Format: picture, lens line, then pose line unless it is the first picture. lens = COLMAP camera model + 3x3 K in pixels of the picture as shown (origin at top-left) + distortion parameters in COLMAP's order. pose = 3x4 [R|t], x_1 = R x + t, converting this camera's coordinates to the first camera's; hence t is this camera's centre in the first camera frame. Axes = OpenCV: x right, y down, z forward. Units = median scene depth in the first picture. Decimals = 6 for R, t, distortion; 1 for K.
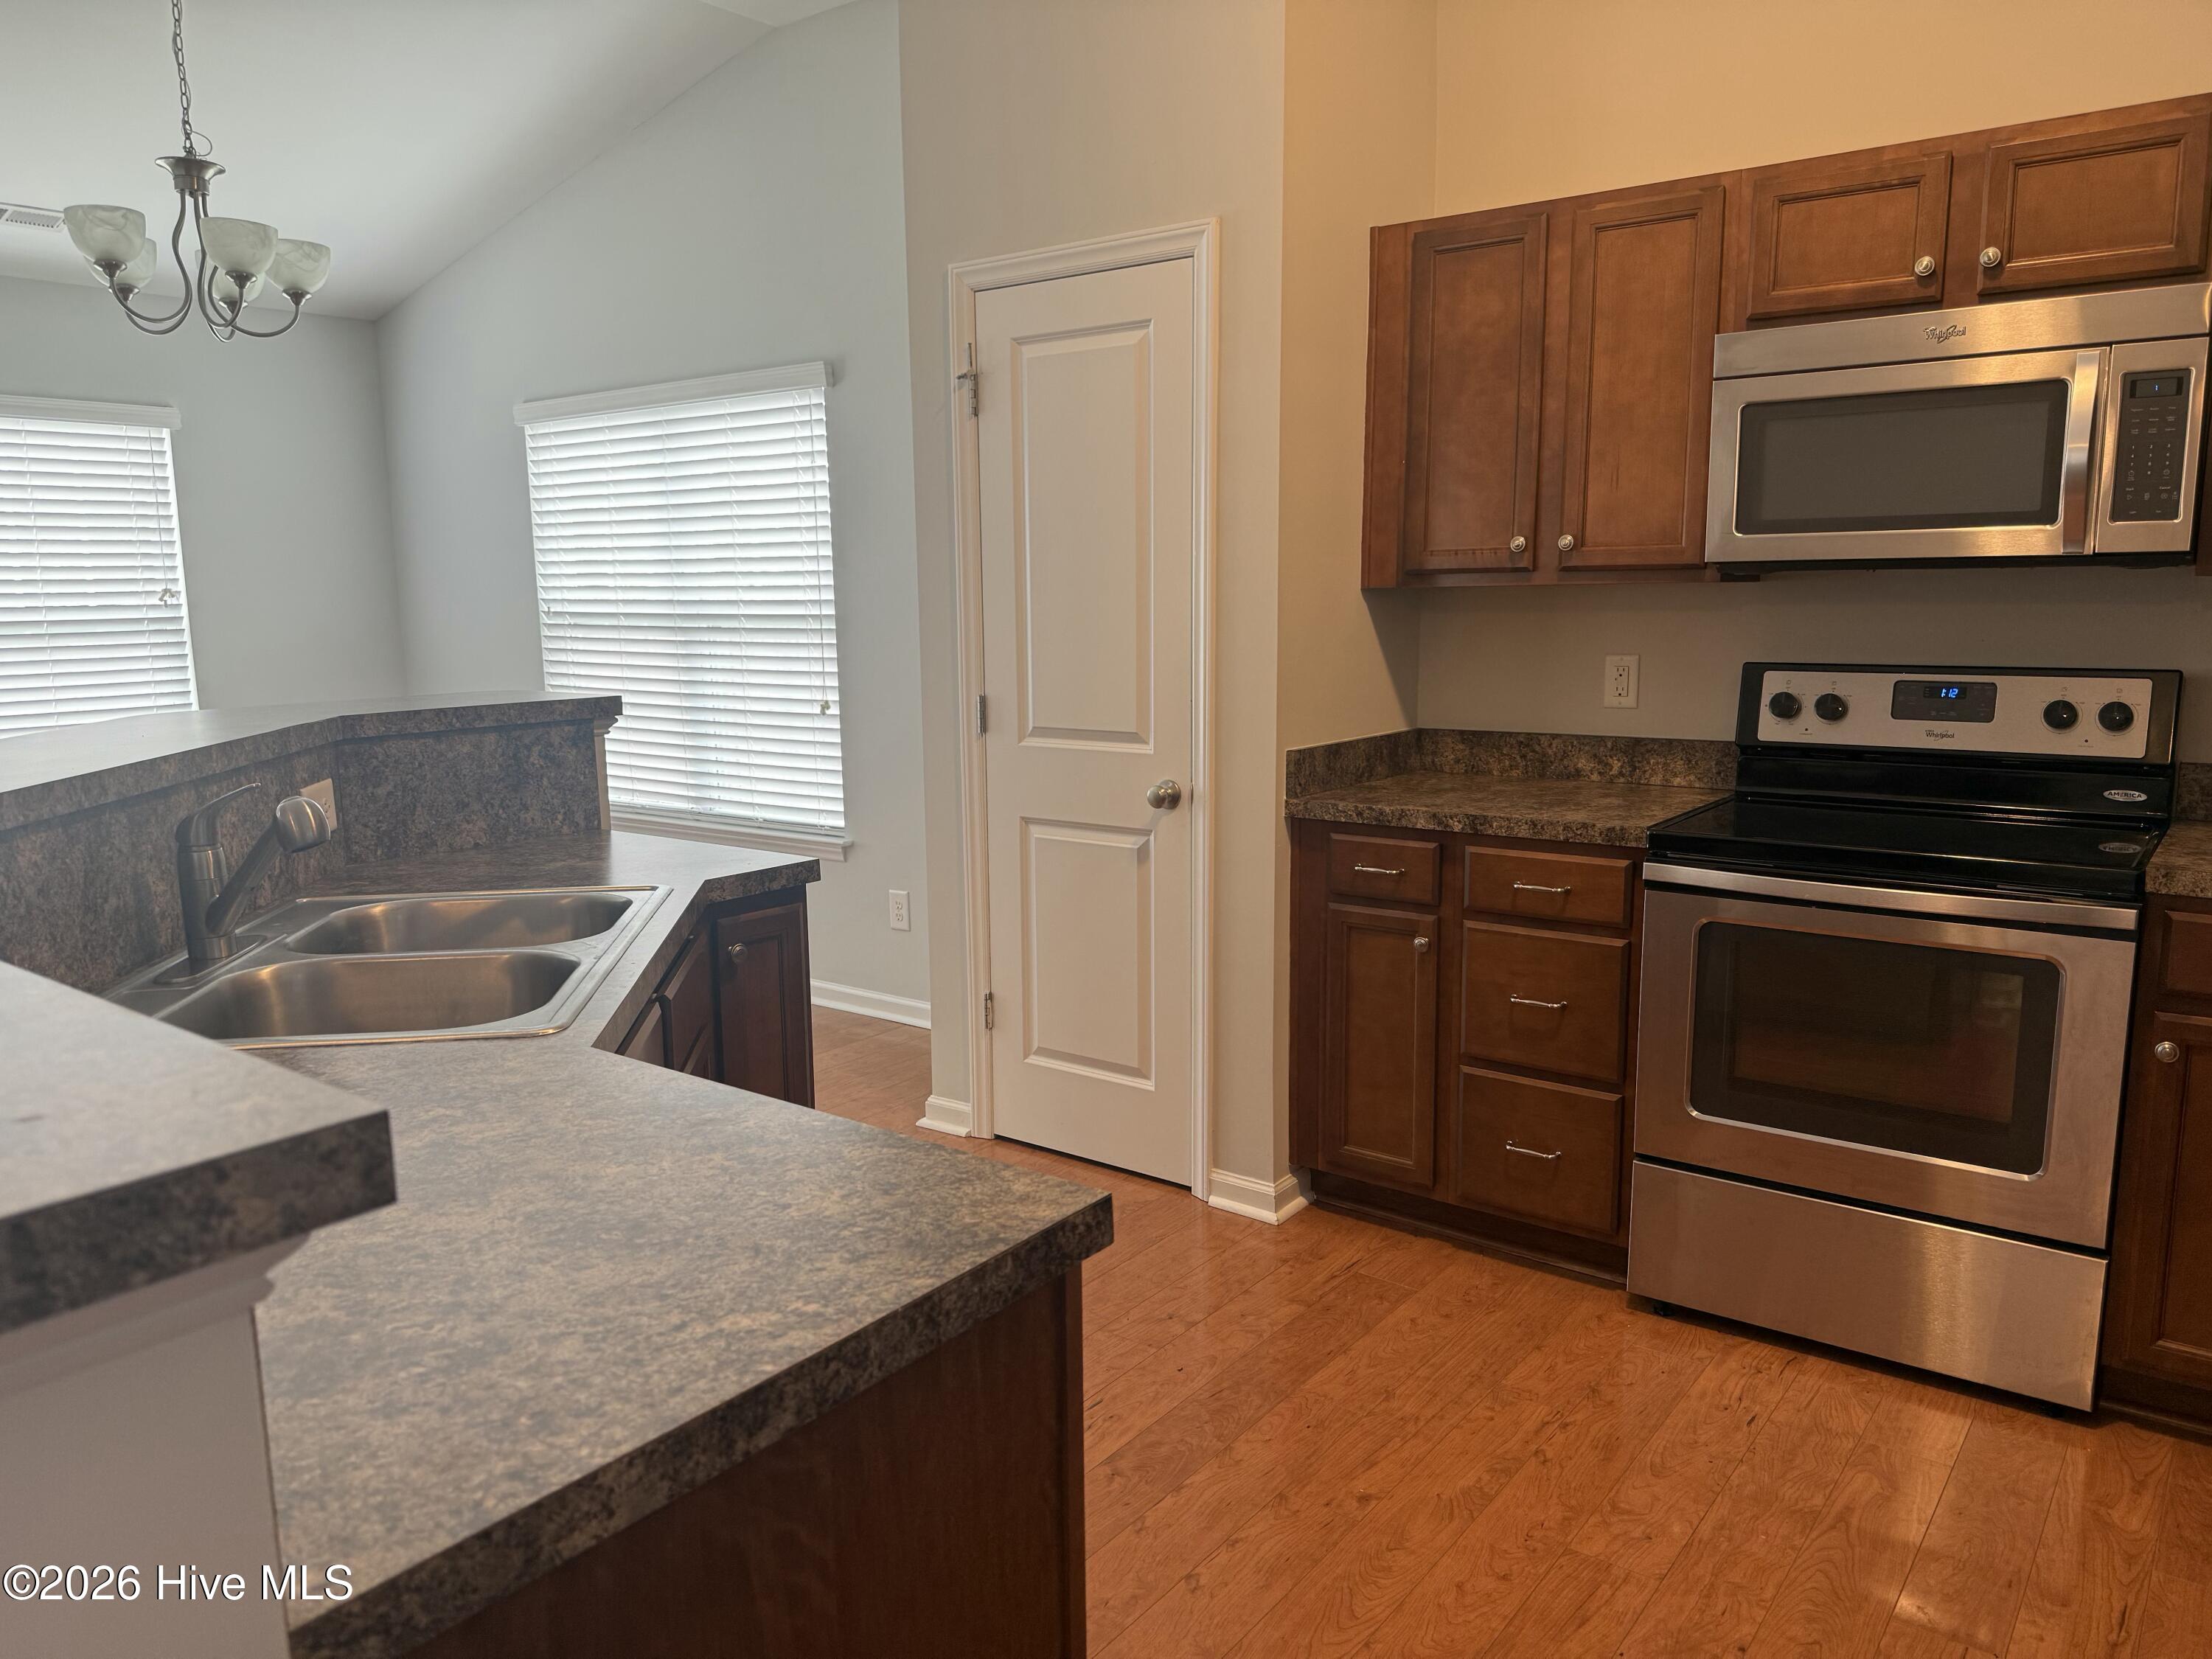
lens RADIAL K [[1550.6, 0, 1116.7], [0, 1550.6, 832.5], [0, 0, 1]] dist [0.120295, -0.192745]
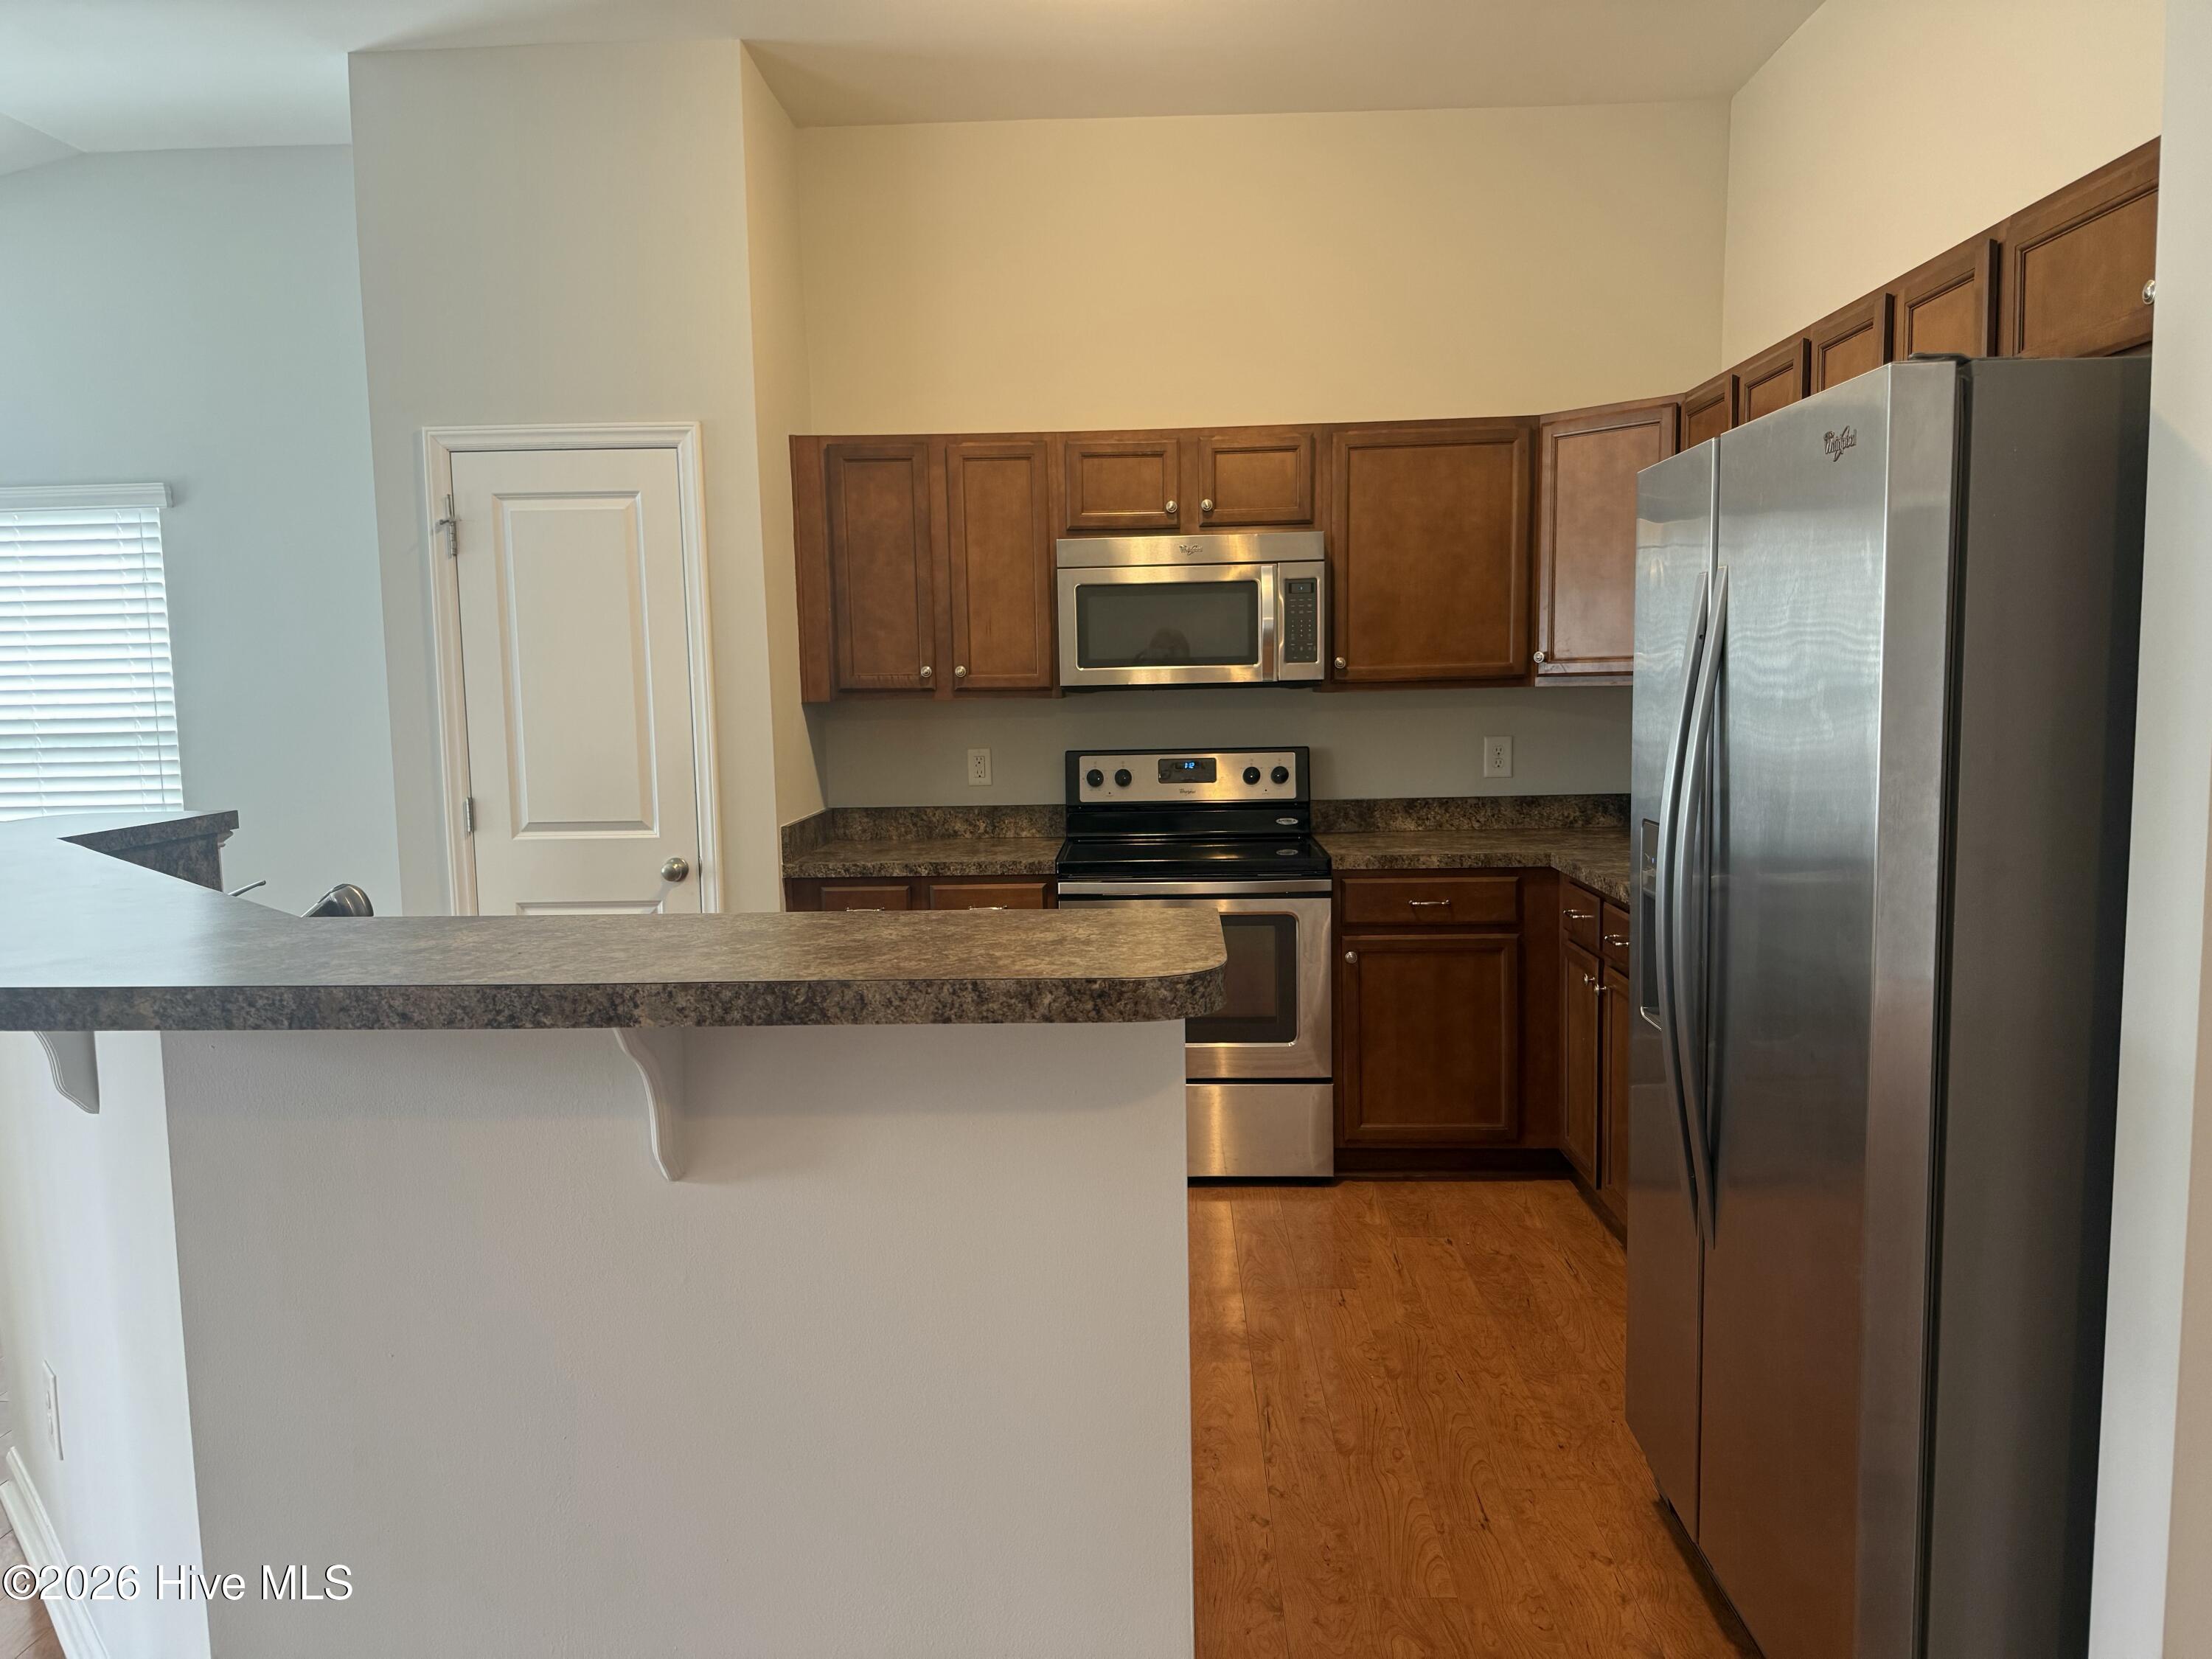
lens RADIAL K [[1550.6, 0, 1116.7], [0, 1550.6, 832.5], [0, 0, 1]] dist [0.120295, -0.192745]
pose [[0.812657, -0.061539, 0.579484, -0.427061], [0.098444, 0.994614, -0.032431, 0.022053], [-0.574367, 0.083401, 0.814338, -0.226168]]
